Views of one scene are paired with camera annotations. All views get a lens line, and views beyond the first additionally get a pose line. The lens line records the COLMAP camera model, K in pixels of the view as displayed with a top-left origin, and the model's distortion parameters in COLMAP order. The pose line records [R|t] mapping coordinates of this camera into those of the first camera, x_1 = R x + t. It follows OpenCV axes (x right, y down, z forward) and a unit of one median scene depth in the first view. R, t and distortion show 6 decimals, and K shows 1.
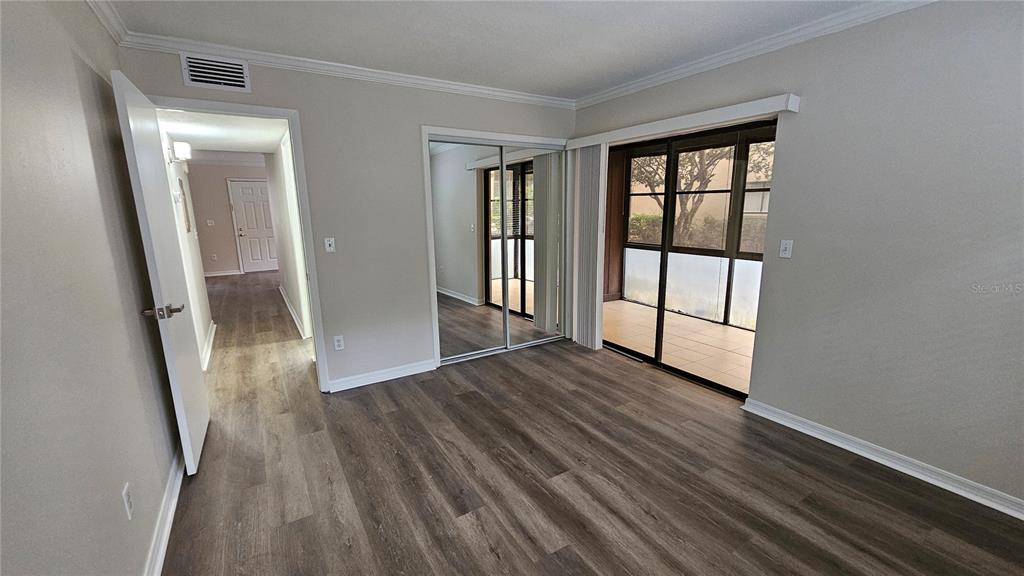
lens RADIAL K [[419.7, 0, 515.0], [0, 419.7, 295.4], [0, 0, 1]] dist [-0.000932, -0.000330]
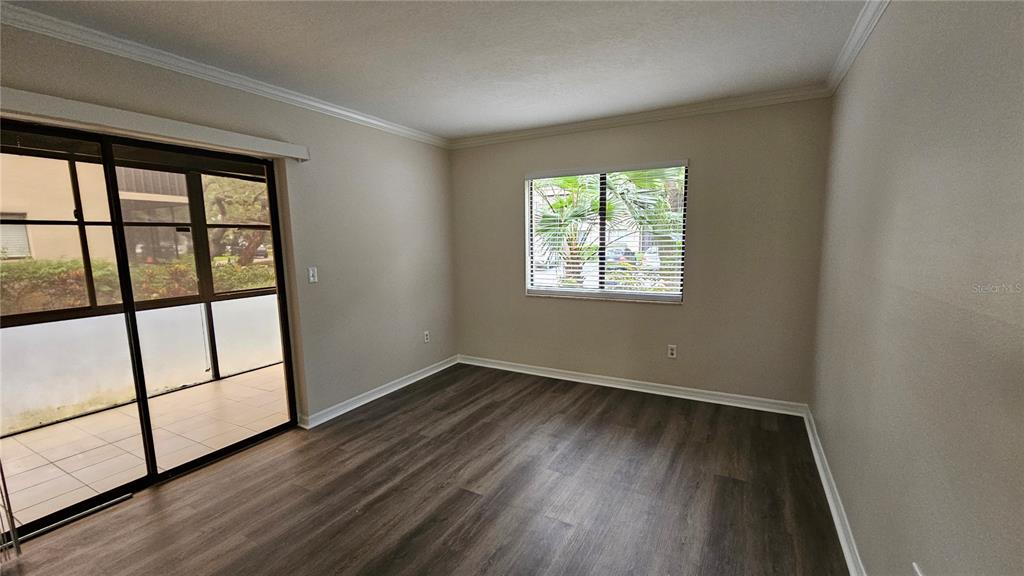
lens RADIAL K [[419.7, 0, 515.0], [0, 419.7, 295.4], [0, 0, 1]] dist [-0.000932, -0.000330]
pose [[-0.486233, -0.101649, 0.867897, -0.765126], [0.194324, 0.955762, 0.220809, -0.237993], [-0.851948, 0.276018, -0.444971, 1.178157]]
